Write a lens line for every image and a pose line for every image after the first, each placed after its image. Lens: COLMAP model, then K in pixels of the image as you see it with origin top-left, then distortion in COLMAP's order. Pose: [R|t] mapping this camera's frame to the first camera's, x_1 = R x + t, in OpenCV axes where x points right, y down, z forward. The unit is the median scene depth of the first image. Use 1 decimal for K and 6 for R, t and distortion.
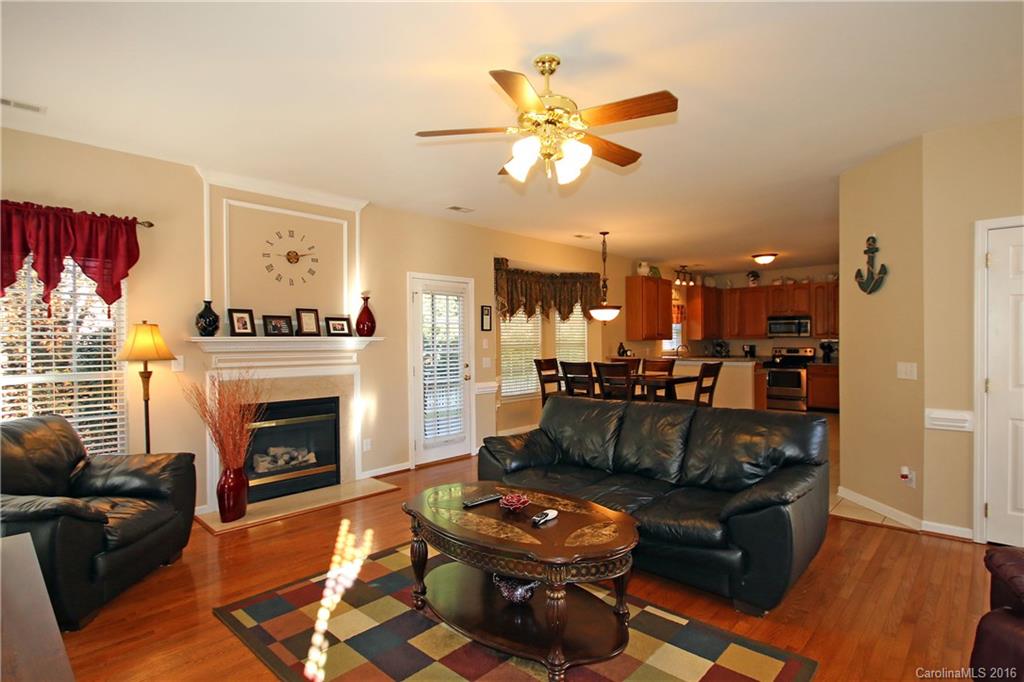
lens RADIAL K [[506.1, 0, 512.0], [0, 506.1, 341.0], [0, 0, 1]] dist [0.002000, 0.000049]
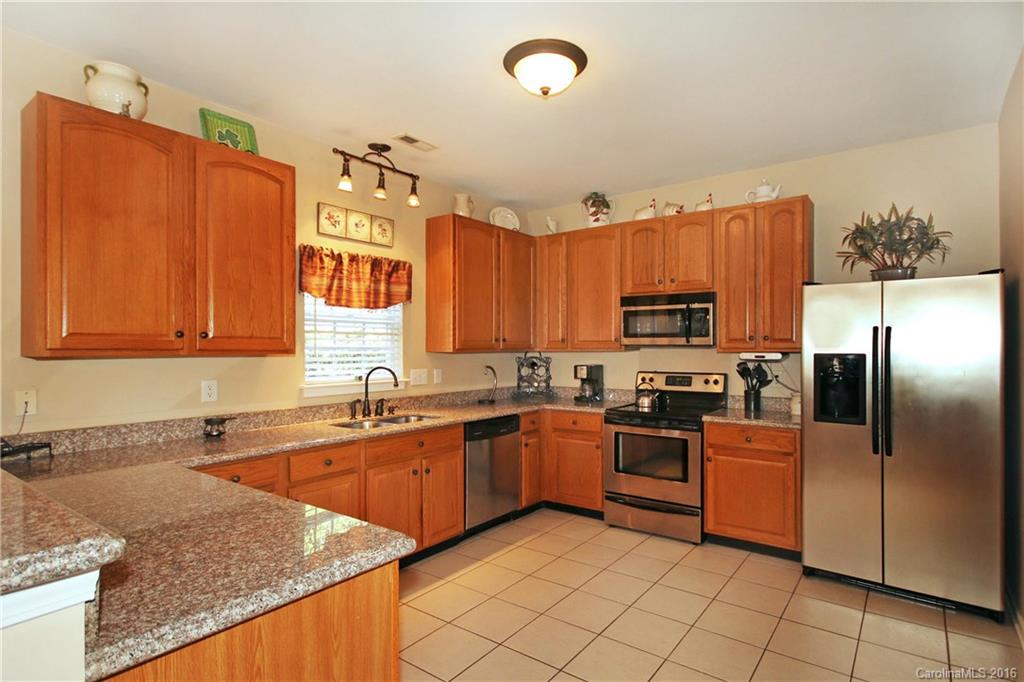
lens RADIAL K [[521.1, 0, 532.1], [0, 521.1, 347.4], [0, 0, 1]] dist [-0.003213, 0.026306]
pose [[0.991715, 0.005150, 0.128357, 0.464838], [-0.004893, 0.999985, -0.002322, -0.006759], [-0.128367, 0.001675, 0.991725, 0.722522]]
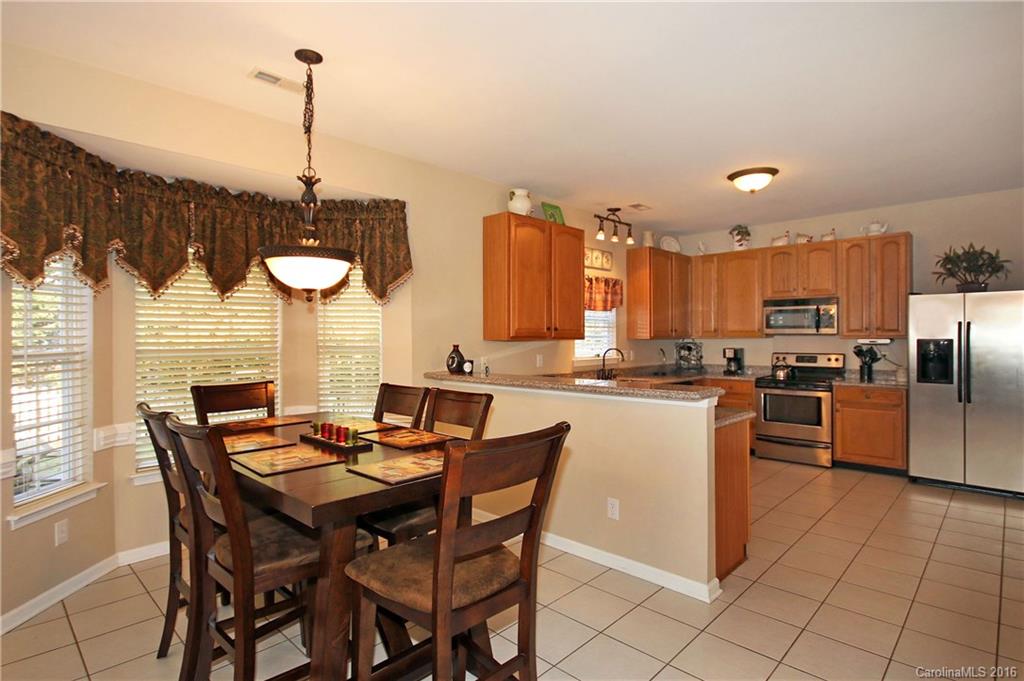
lens RADIAL K [[512.3, 0, 513.3], [0, 512.3, 334.9], [0, 0, 1]] dist [-0.000867, -0.001490]
pose [[0.999963, 0.003617, -0.007788, 0.268578], [-0.003654, 0.999982, -0.004687, -0.004645], [0.007771, 0.004715, 0.999959, 0.494342]]
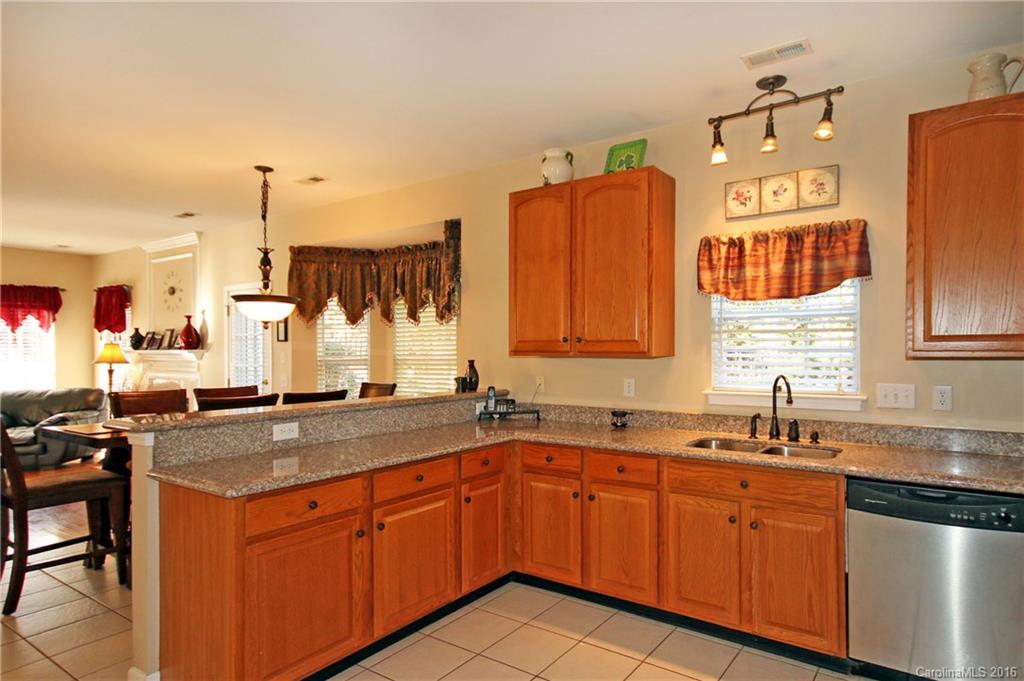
lens RADIAL K [[569.6, 0, 605.5], [0, 569.6, 357.9], [0, 0, 1]] dist [0.028199, -0.000330]
pose [[0.206095, 0.019942, -0.978329, 0.723696], [0.000733, 0.999789, 0.020534, -0.009352], [0.978532, -0.004949, 0.206037, 0.990370]]
